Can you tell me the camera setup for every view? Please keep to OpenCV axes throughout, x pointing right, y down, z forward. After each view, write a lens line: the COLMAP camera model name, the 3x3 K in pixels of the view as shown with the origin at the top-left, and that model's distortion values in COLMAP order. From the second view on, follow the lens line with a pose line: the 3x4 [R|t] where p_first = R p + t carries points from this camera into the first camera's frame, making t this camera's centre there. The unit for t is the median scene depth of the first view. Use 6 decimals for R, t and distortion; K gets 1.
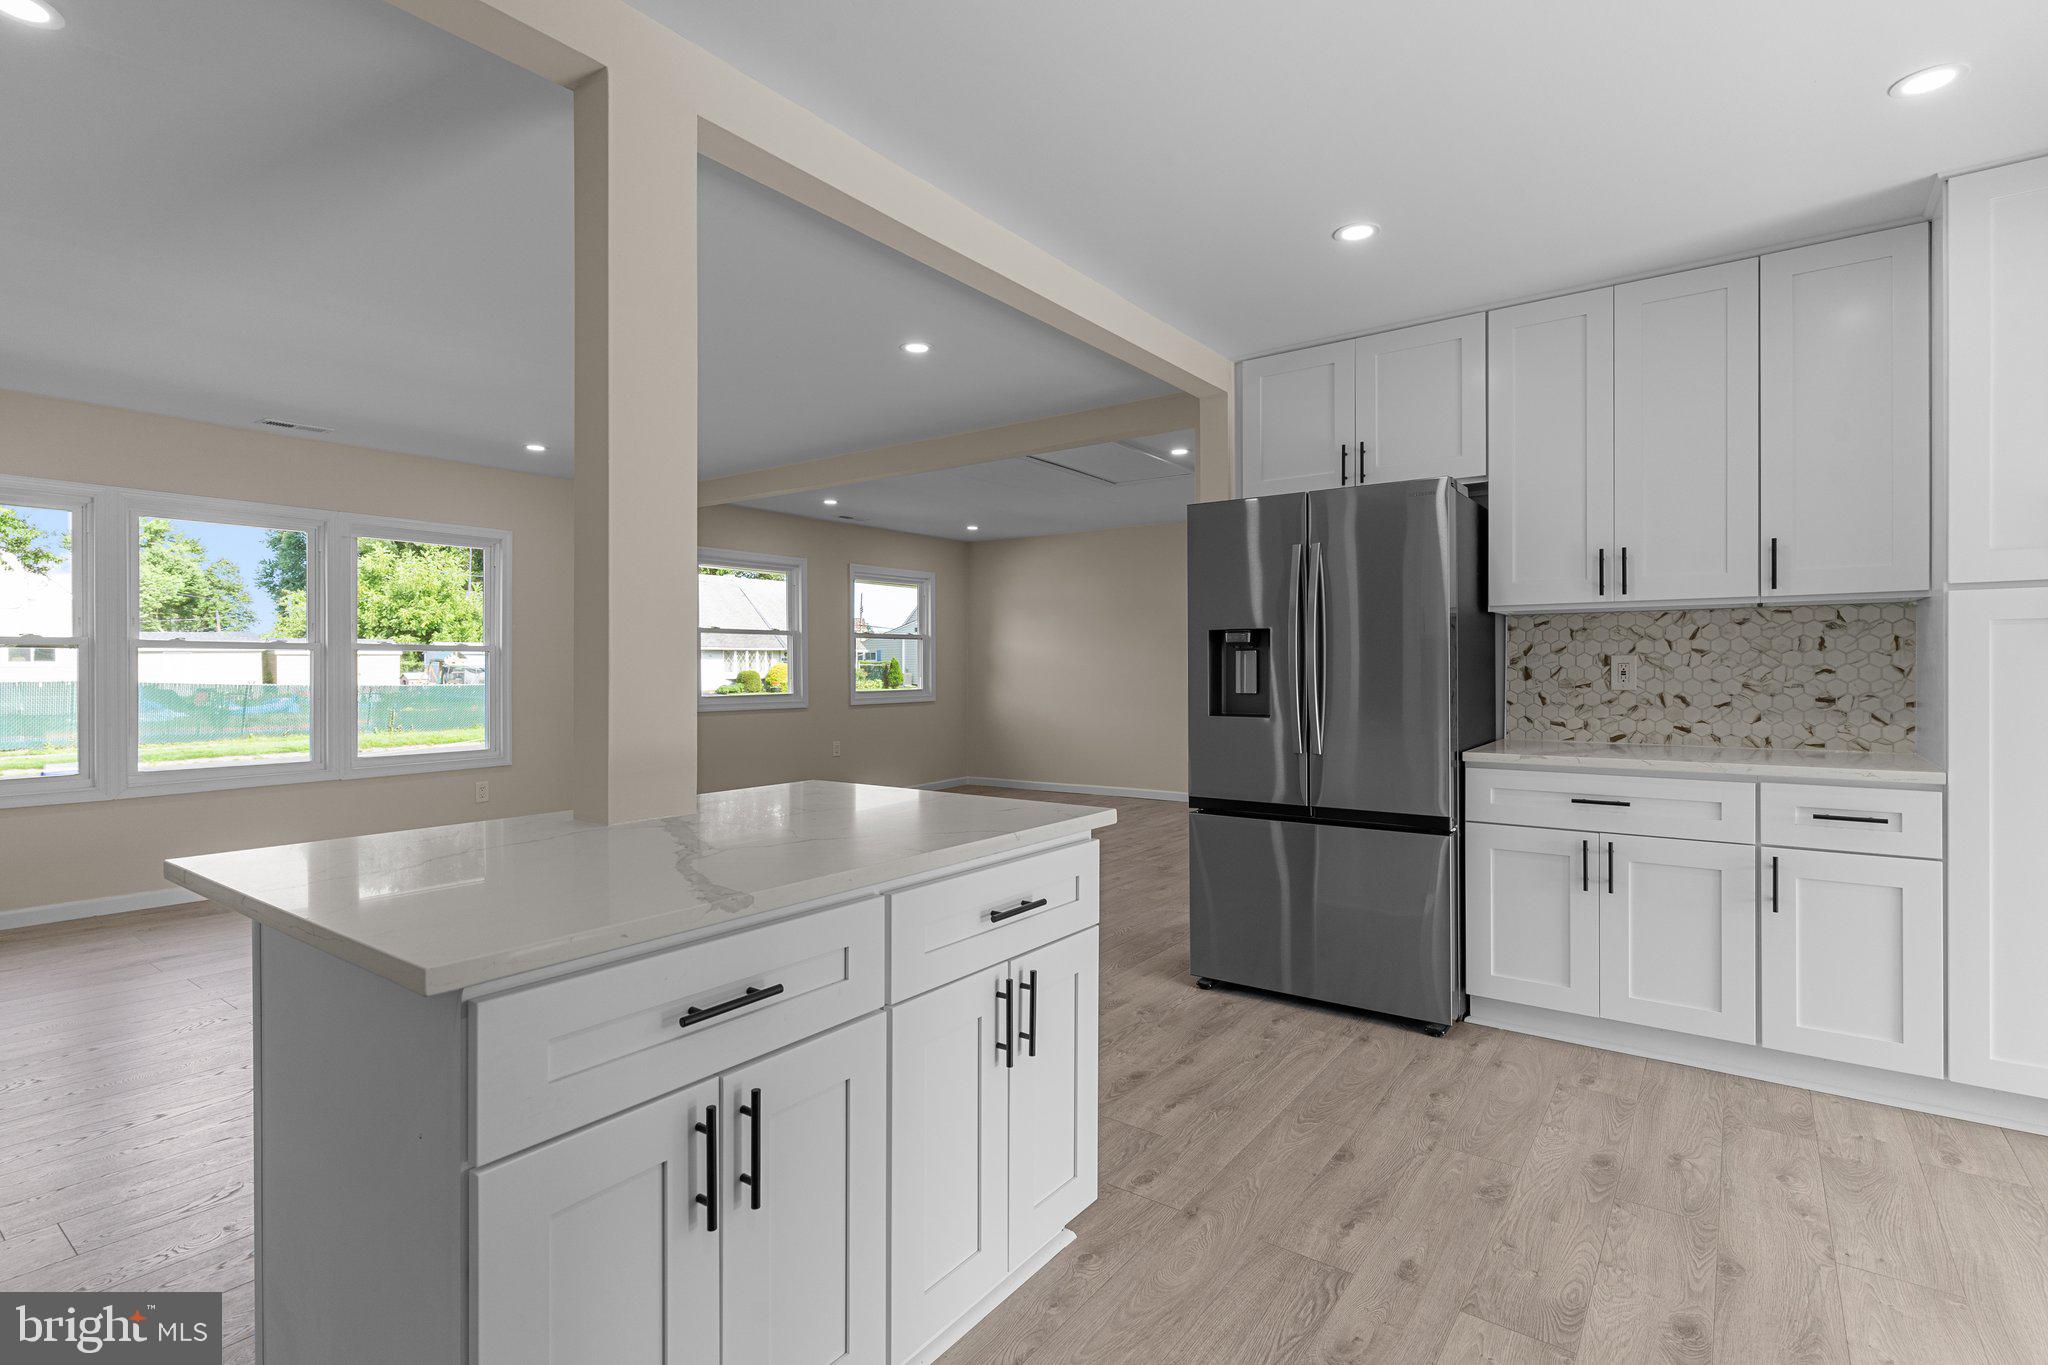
lens RADIAL K [[974.0, 0, 1021.9], [0, 974.0, 677.0], [0, 0, 1]] dist [0.001193, 0.000661]
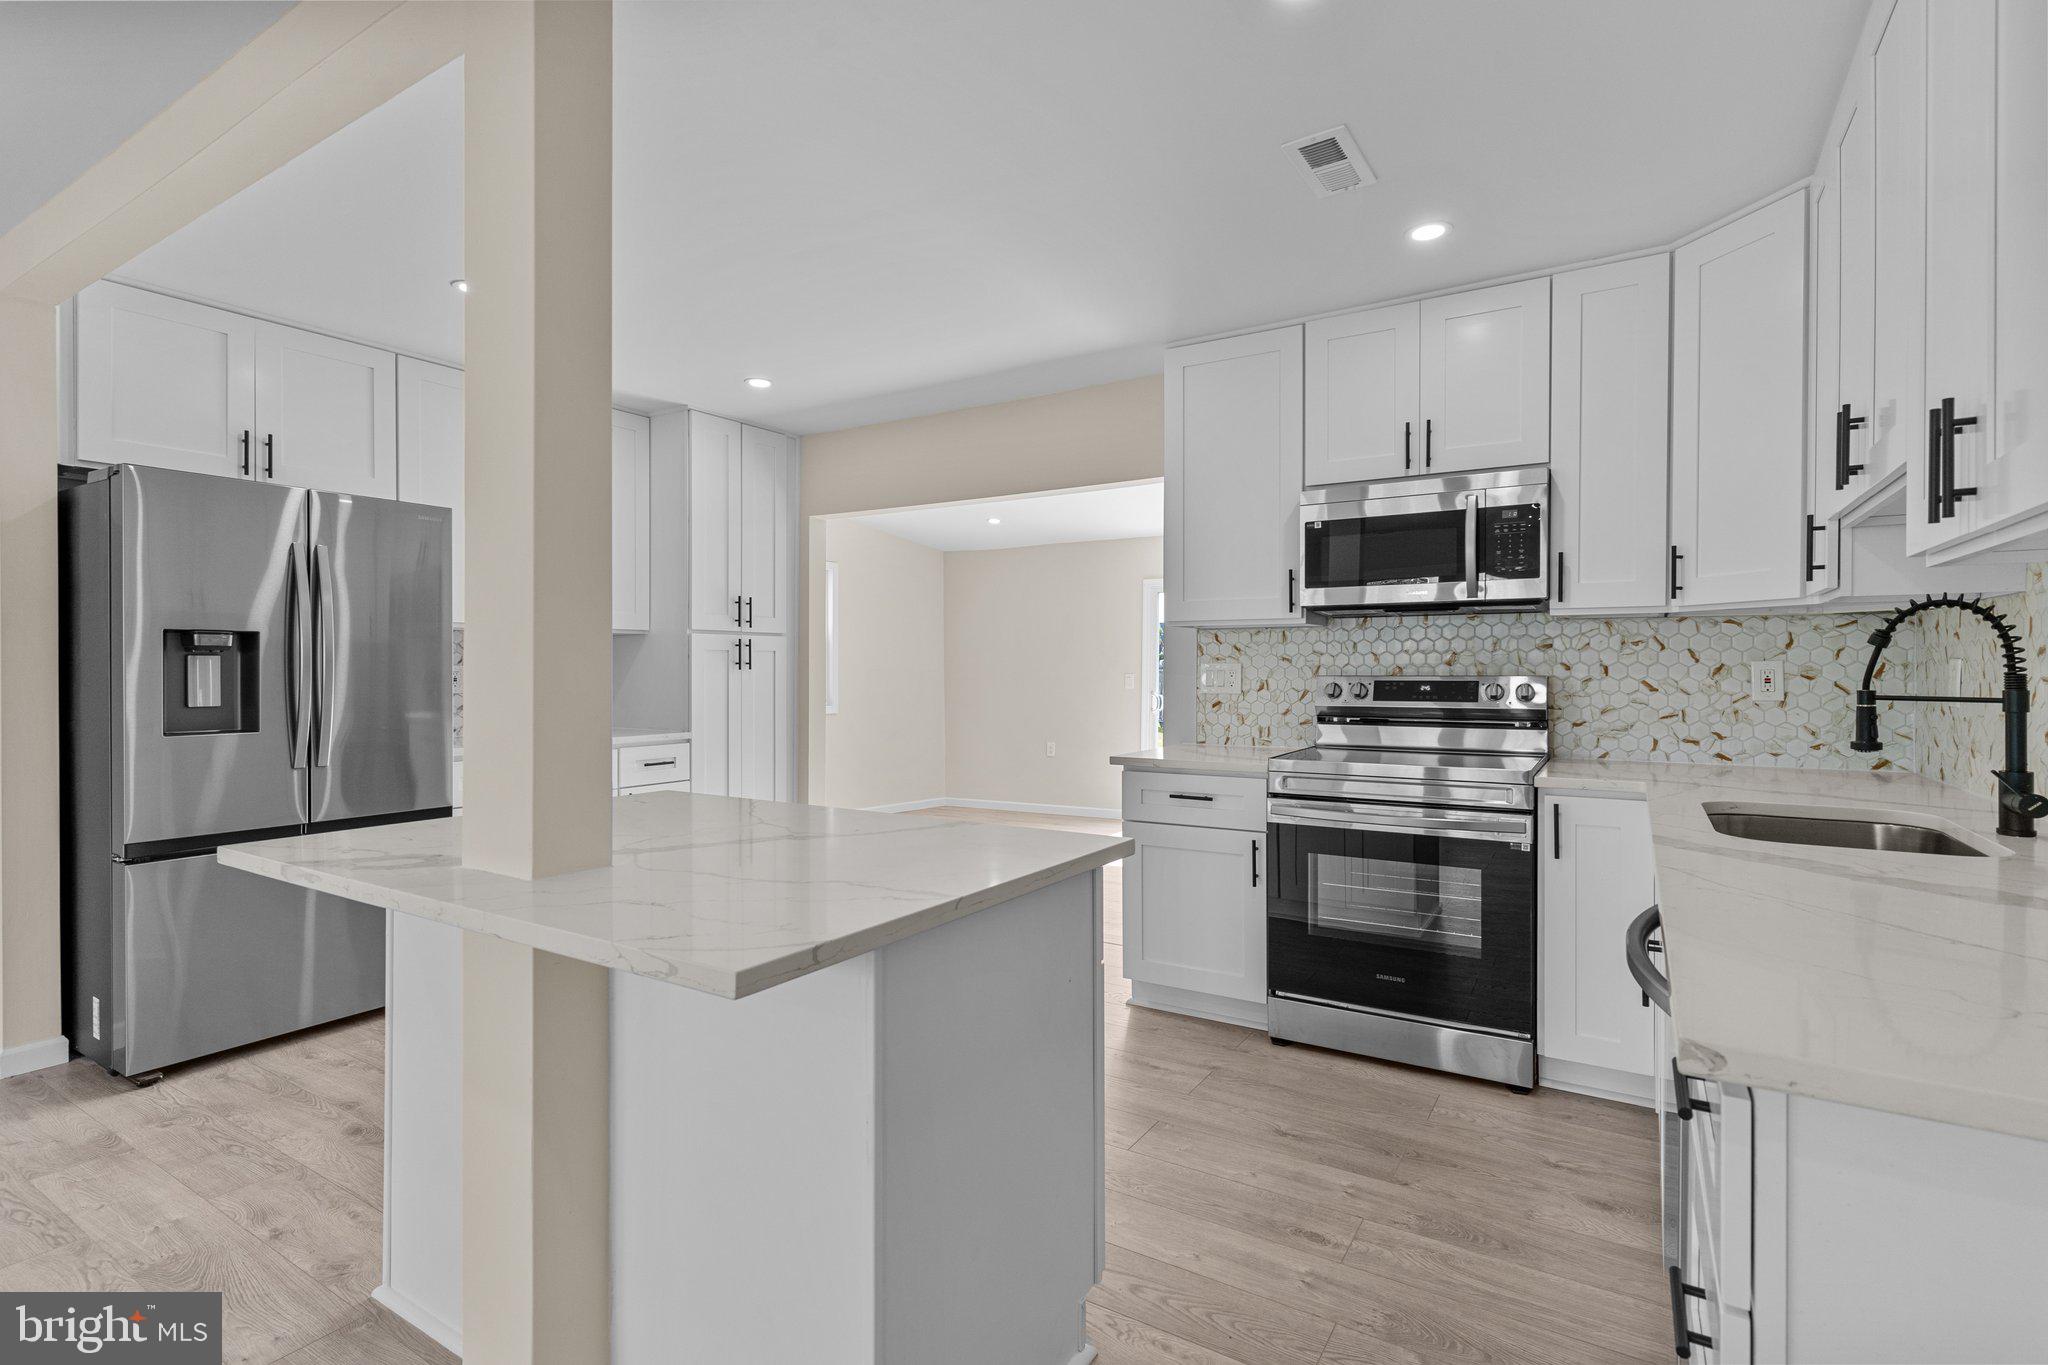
lens RADIAL K [[974.0, 0, 1021.9], [0, 974.0, 677.0], [0, 0, 1]] dist [0.001193, 0.000661]
pose [[-0.075431, -0.003737, 0.997144, -0.719607], [0.008307, 0.999956, 0.004376, -0.007215], [-0.997116, 0.008614, -0.075397, 0.393983]]
